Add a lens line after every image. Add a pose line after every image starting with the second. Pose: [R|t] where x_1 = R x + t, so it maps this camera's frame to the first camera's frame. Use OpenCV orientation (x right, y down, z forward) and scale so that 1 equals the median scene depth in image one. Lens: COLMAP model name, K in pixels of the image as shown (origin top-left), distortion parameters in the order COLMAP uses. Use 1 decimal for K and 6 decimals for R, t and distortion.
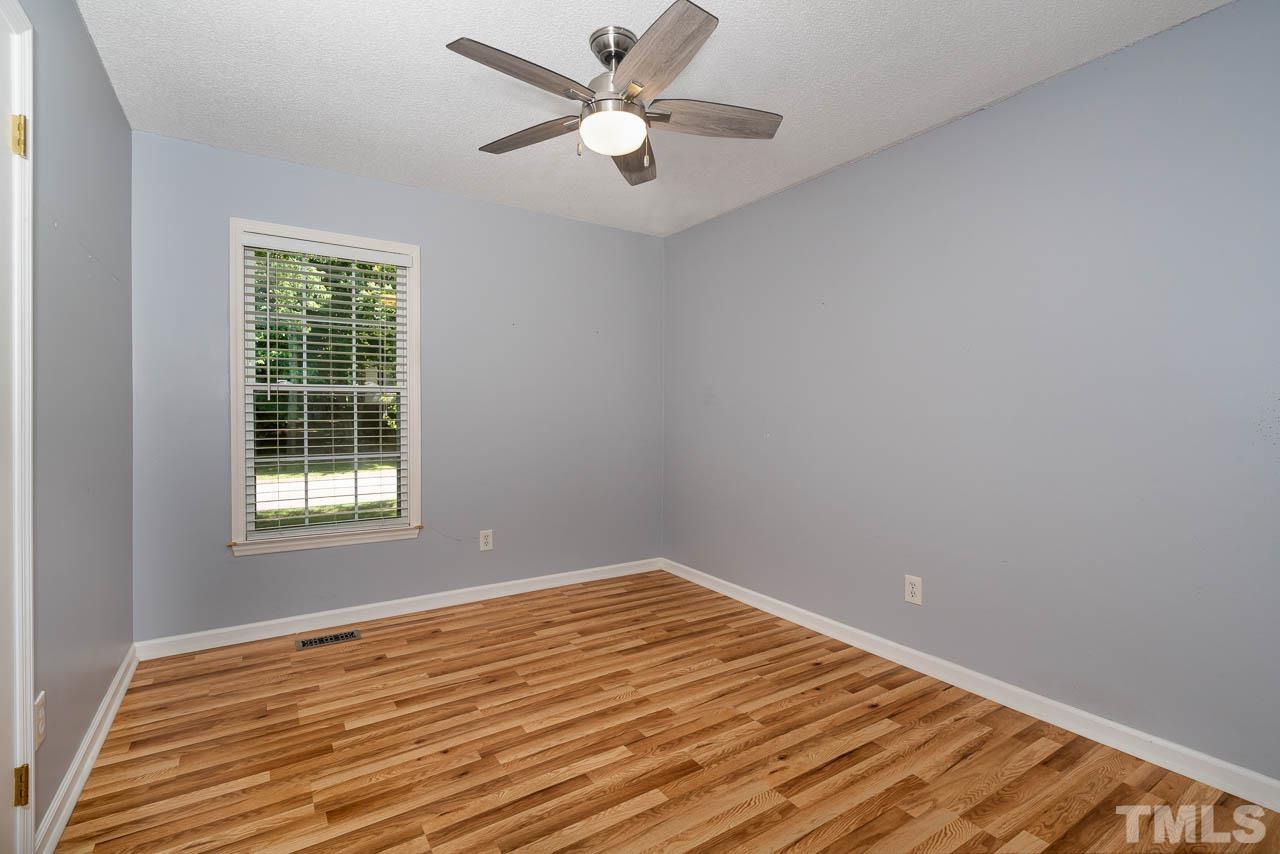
lens RADIAL K [[595.9, 0, 637.6], [0, 595.9, 414.3], [0, 0, 1]] dist [0.001337, 0.000394]
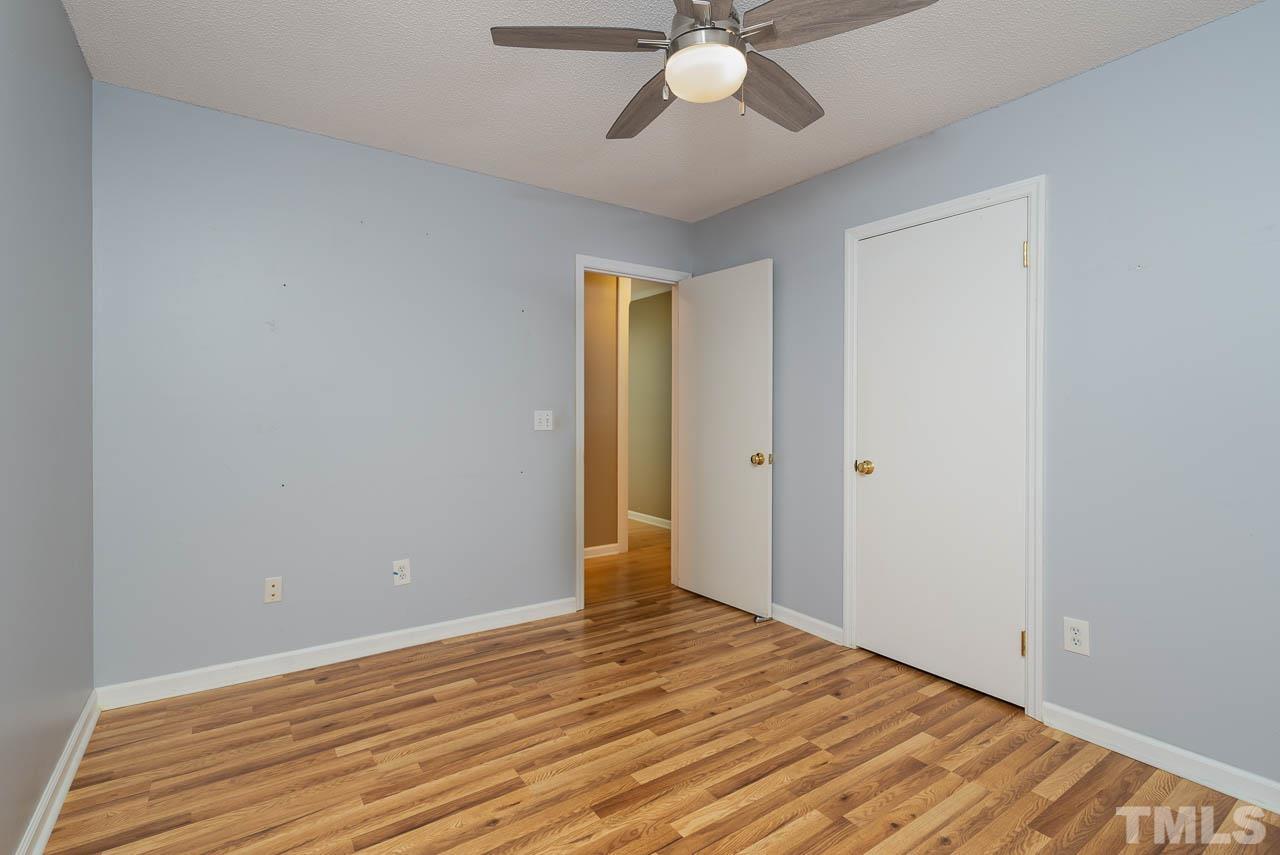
lens RADIAL K [[595.9, 0, 637.6], [0, 595.9, 414.8], [0, 0, 1]] dist [0.001337, 0.000394]
pose [[-0.999513, -0.011970, -0.028833, 0.075149], [-0.012420, 0.999803, 0.015480, -0.019011], [0.028642, 0.015830, -0.999464, 1.988481]]
